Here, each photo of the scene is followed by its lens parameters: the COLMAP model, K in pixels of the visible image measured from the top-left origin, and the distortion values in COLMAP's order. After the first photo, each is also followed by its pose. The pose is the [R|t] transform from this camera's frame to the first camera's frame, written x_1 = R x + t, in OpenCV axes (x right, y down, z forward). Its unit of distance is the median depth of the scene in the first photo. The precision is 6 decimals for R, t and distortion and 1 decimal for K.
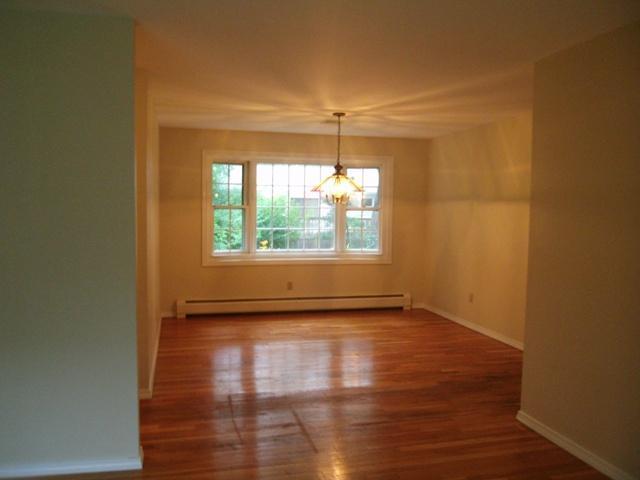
lens RADIAL K [[550.8, 0, 321.5], [0, 550.8, 250.6], [0, 0, 1]] dist [-0.045438, -0.009071]
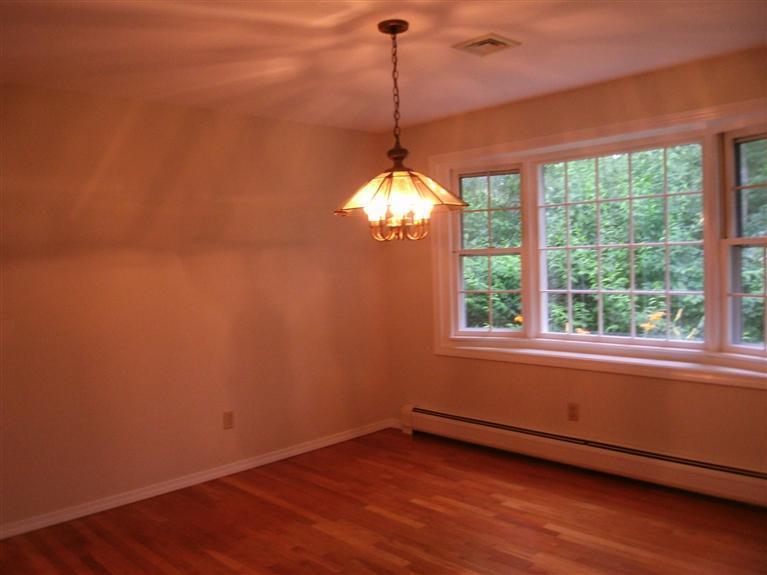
lens RADIAL K [[660.1, 0, 385.3], [0, 660.1, 300.2], [0, 0, 1]] dist [-0.045438, -0.009071]
pose [[0.487870, 0.029031, -0.872433, 0.372009], [-0.026122, 0.999485, 0.018652, -0.040818], [0.872525, 0.013690, 0.488377, 0.606867]]
